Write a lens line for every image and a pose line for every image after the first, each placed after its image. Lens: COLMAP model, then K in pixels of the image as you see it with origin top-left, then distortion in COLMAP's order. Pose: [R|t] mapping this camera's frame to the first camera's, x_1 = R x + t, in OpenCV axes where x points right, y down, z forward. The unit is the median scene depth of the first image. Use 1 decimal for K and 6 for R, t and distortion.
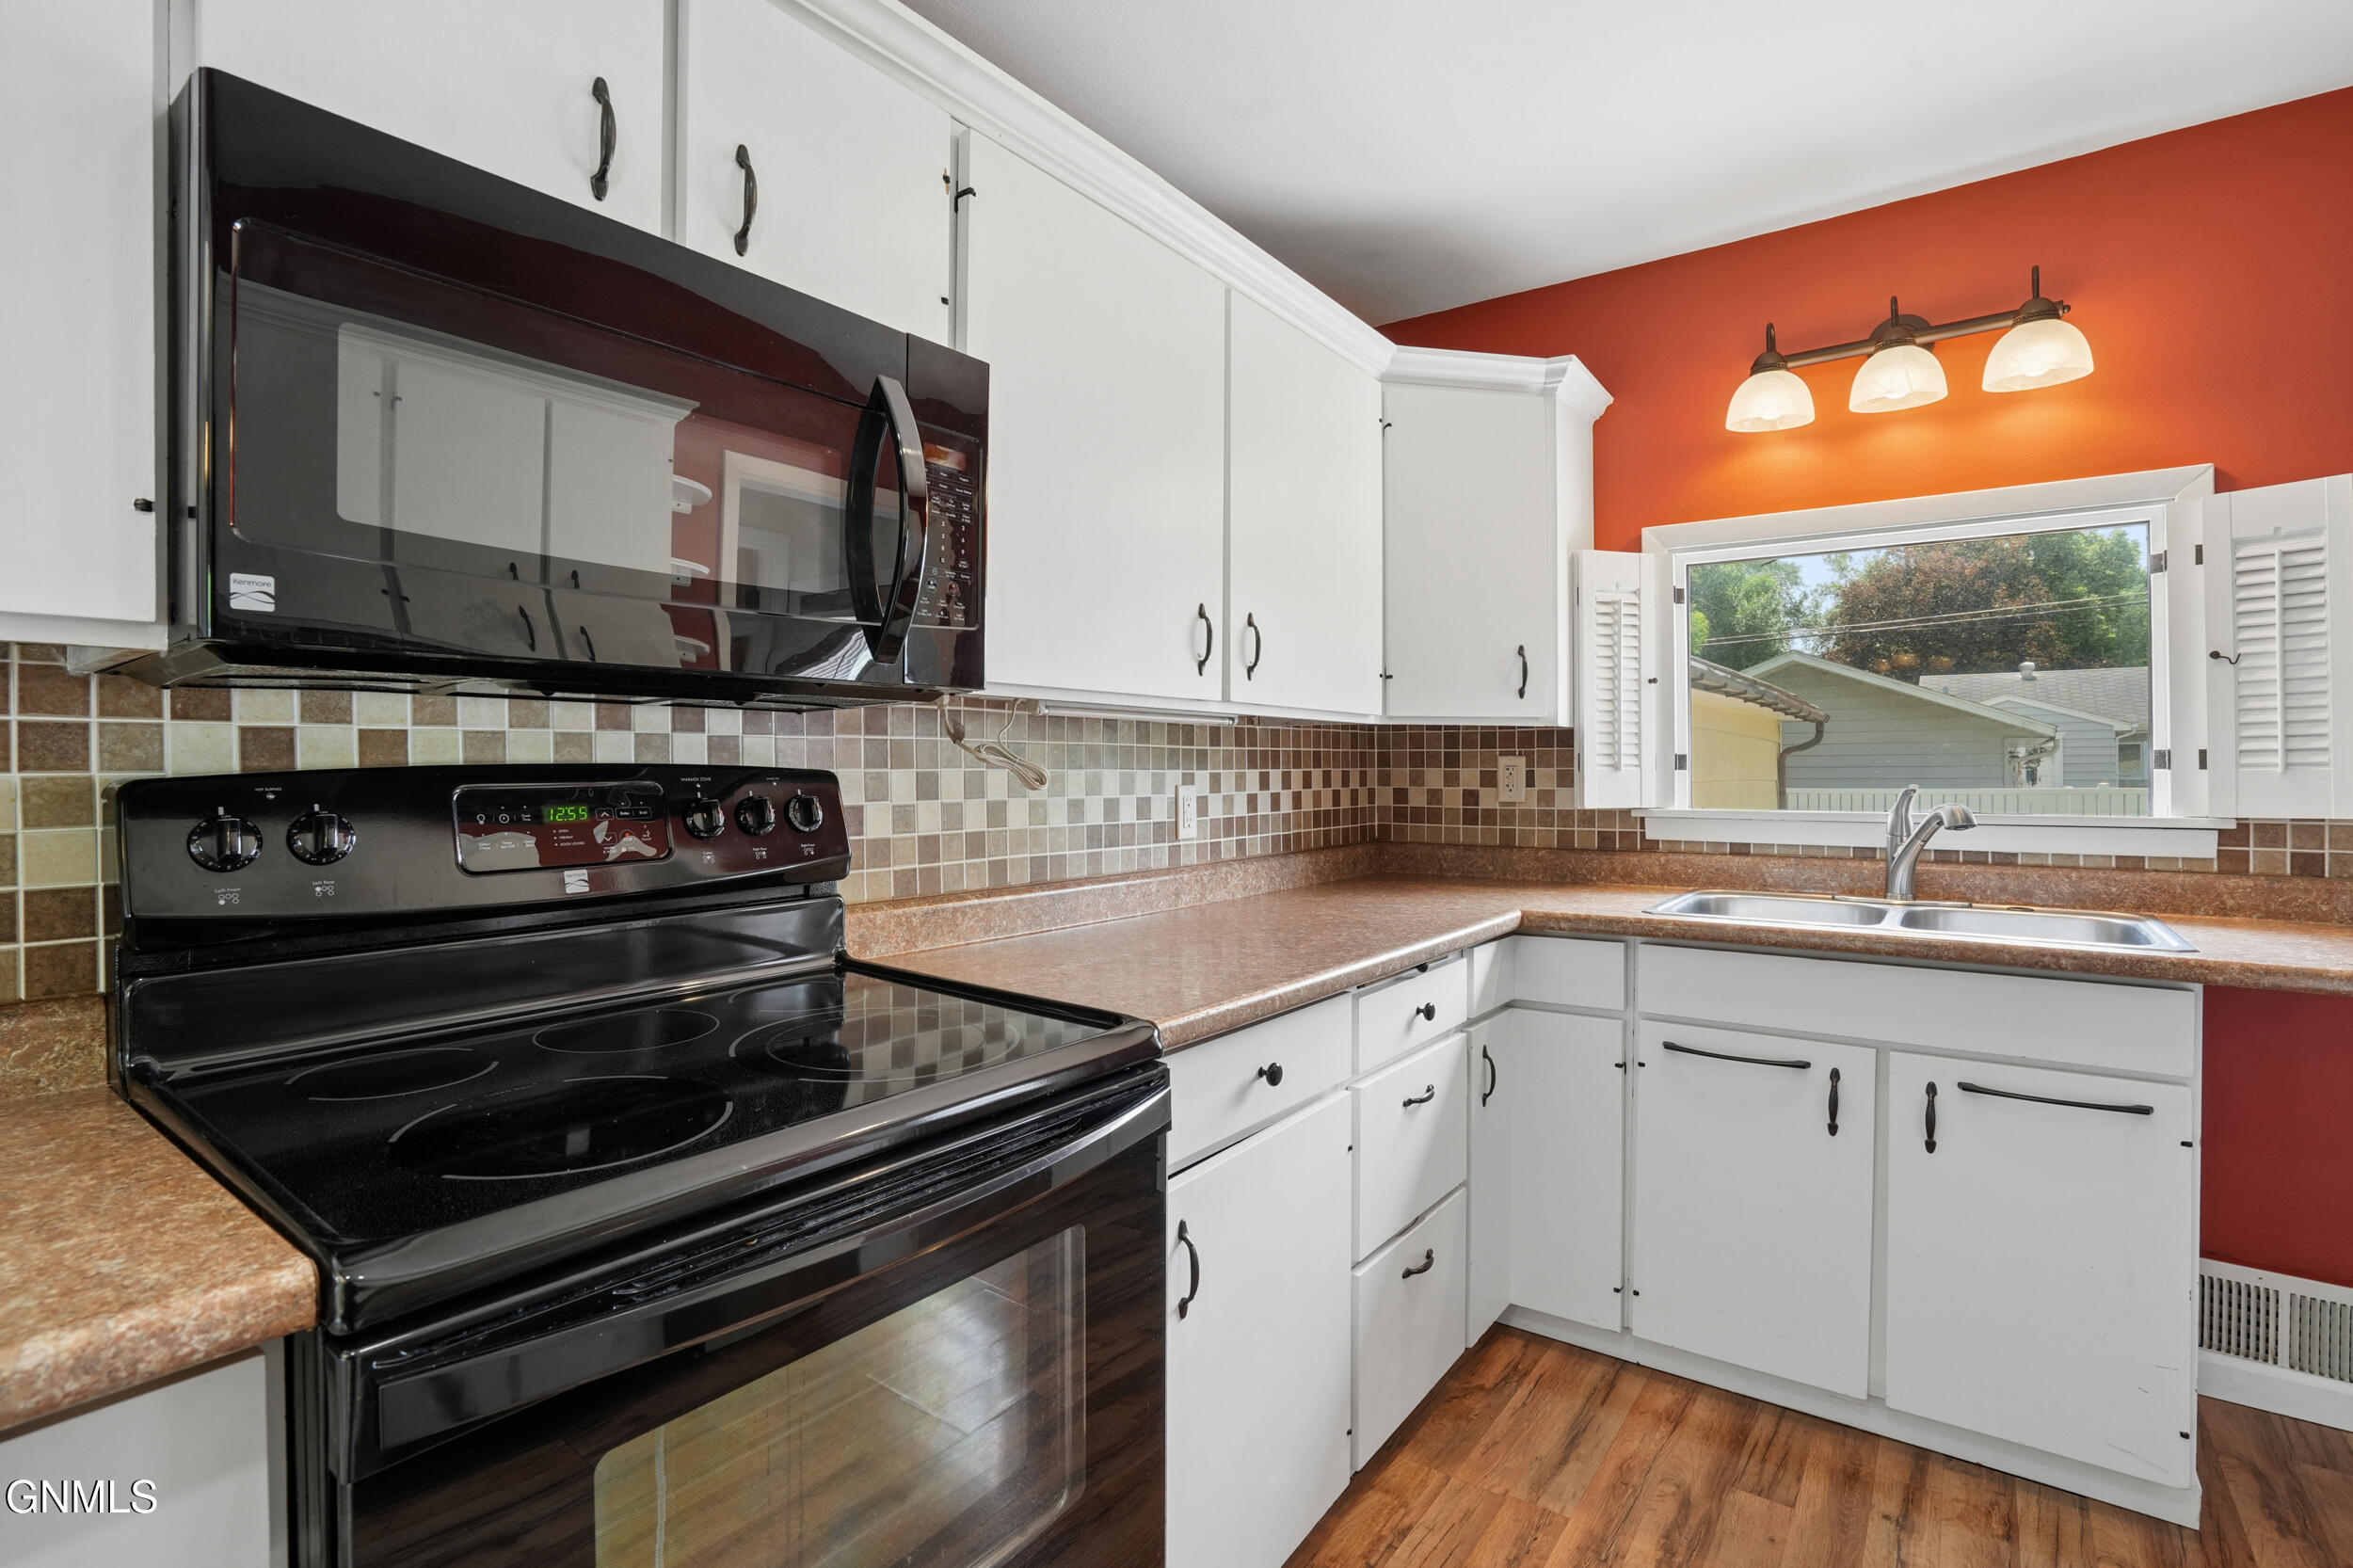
lens RADIAL K [[1099.3, 0, 1179.9], [0, 1099.3, 773.0], [0, 0, 1]] dist [-0.040866, 0.013071]
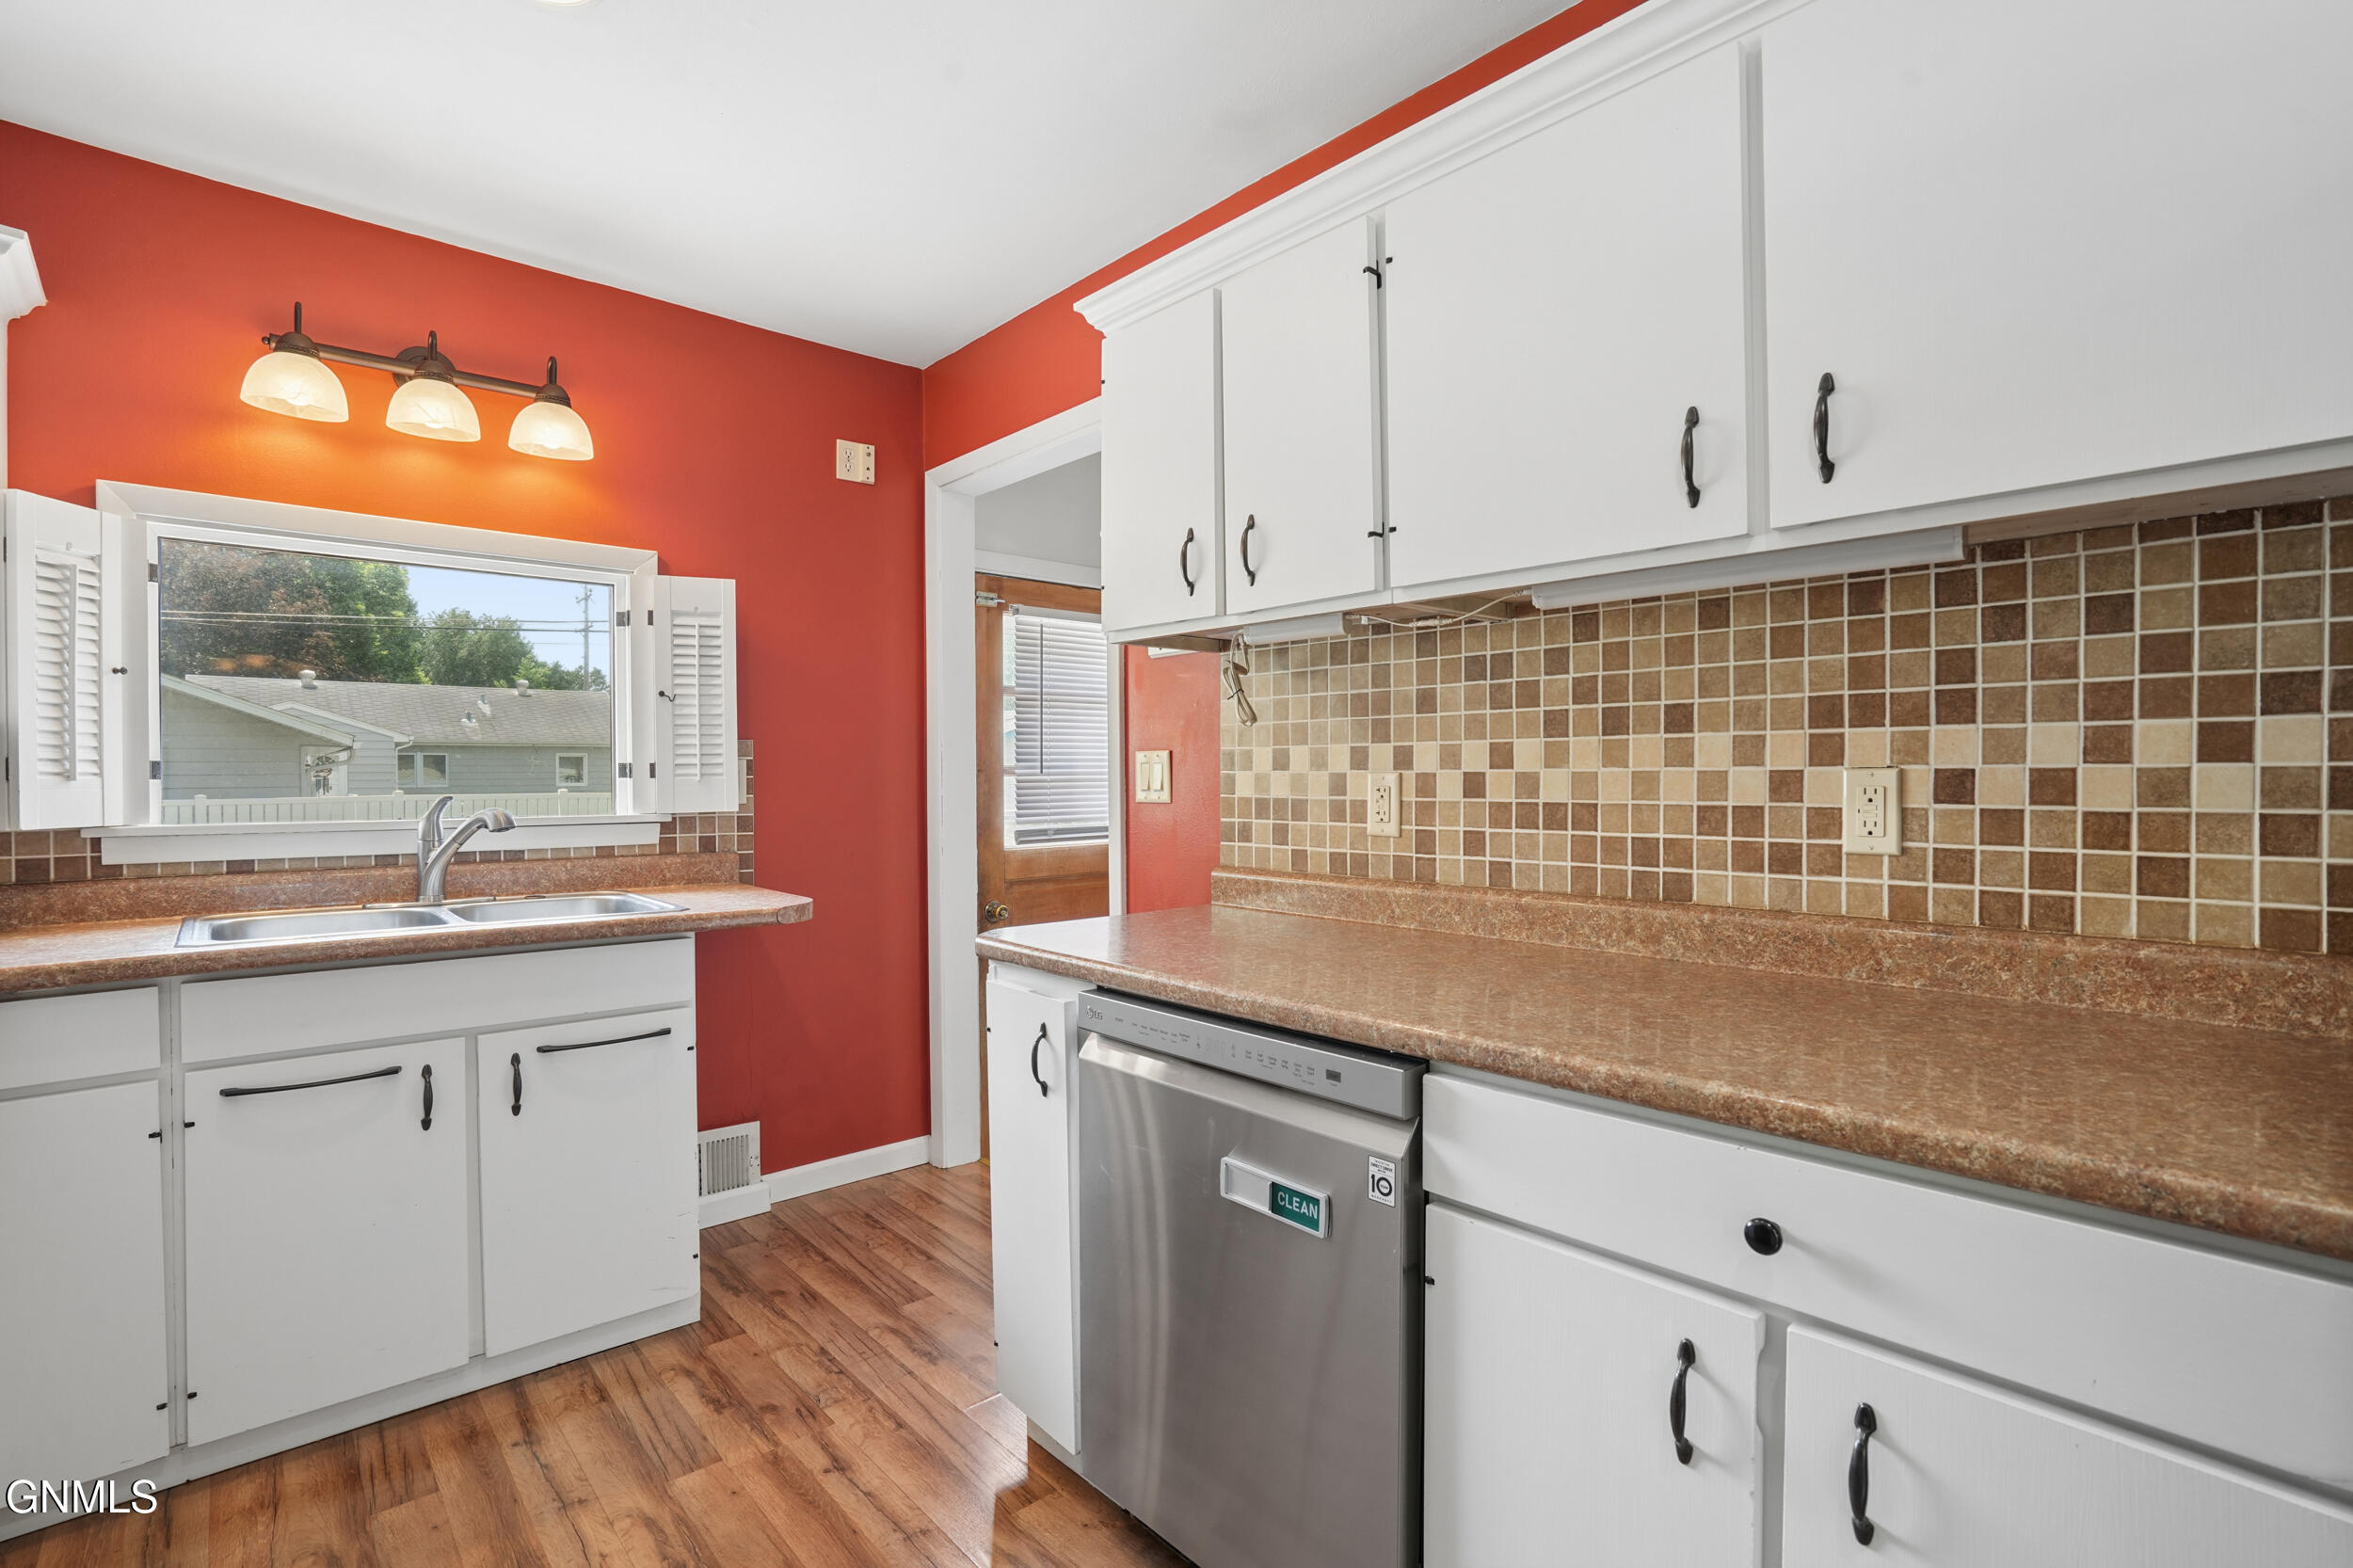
lens RADIAL K [[1099.3, 0, 1179.0], [0, 1099.3, 783.4], [0, 0, 1]] dist [-0.040866, 0.013071]
pose [[0.198710, -0.006066, 0.980040, -0.240787], [0.004159, 0.999977, 0.005346, -0.000799], [-0.980050, 0.003014, 0.198731, 0.075036]]
